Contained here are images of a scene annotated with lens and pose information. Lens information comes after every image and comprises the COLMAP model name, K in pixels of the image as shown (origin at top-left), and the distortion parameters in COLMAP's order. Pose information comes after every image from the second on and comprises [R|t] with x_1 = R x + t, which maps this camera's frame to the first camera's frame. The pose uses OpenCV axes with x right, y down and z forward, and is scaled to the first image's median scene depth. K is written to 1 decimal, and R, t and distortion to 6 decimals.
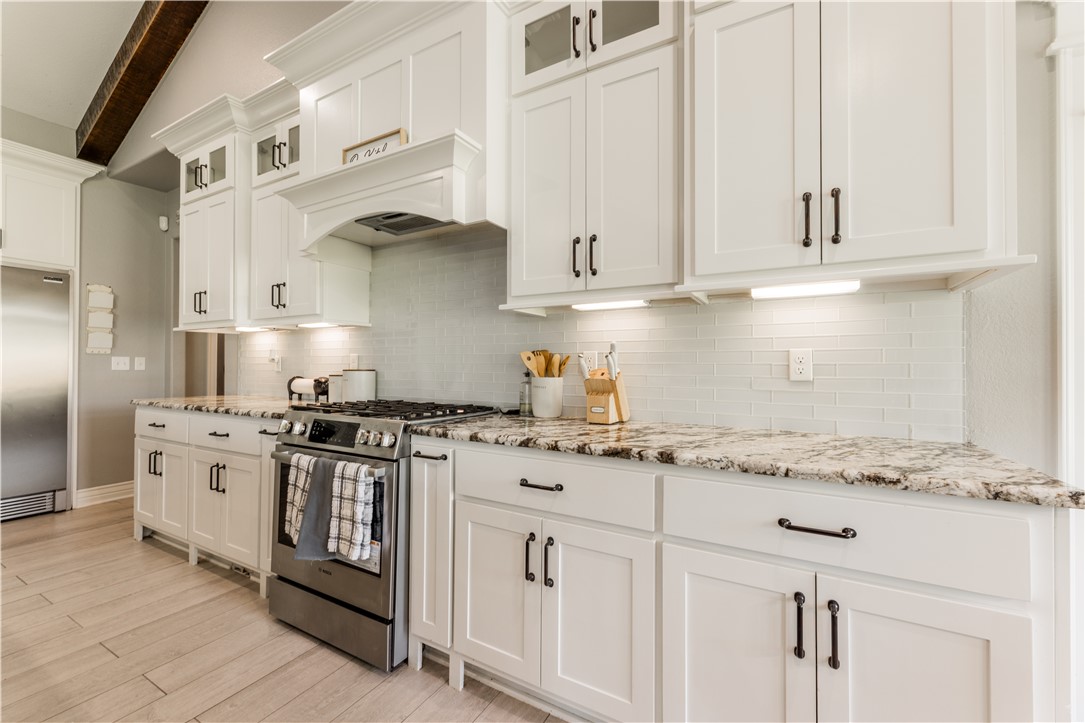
lens RADIAL K [[440.5, 0, 539.6], [0, 440.5, 361.3], [0, 0, 1]] dist [-0.000917, 0.000092]
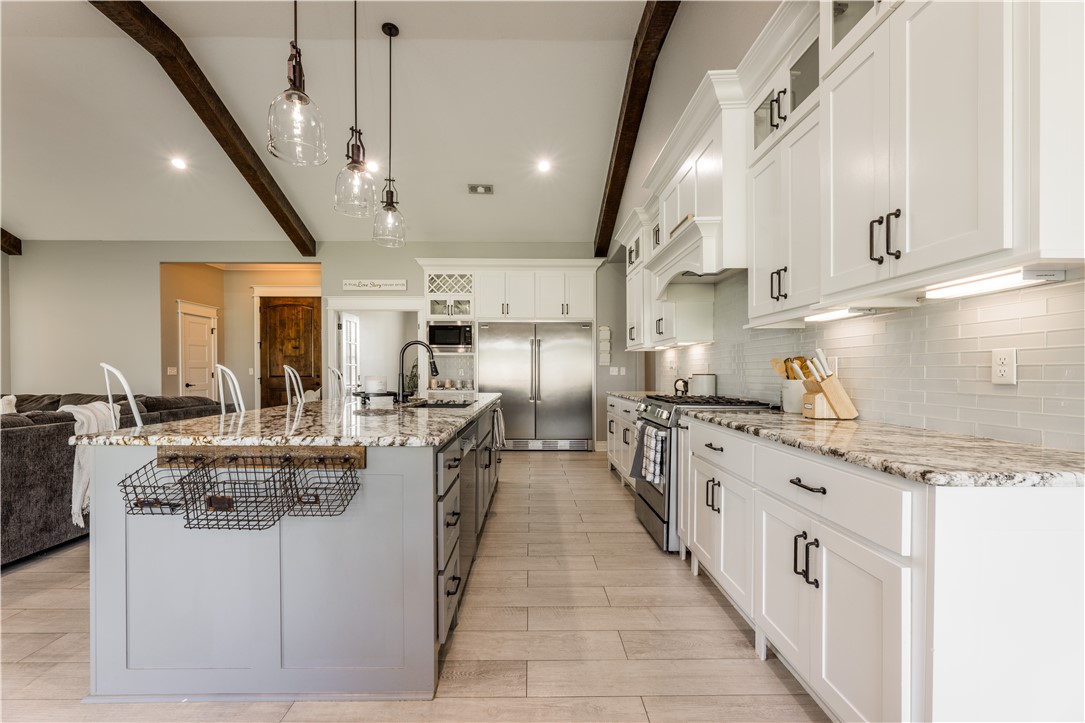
lens RADIAL K [[443.7, 0, 536.6], [0, 443.7, 376.2], [0, 0, 1]] dist [0.000347, 0.000145]
pose [[0.501966, 0.002879, -0.864883, 0.857929], [0.012971, 0.999857, 0.010856, 0.005658], [0.864790, -0.016668, 0.501856, -0.264974]]
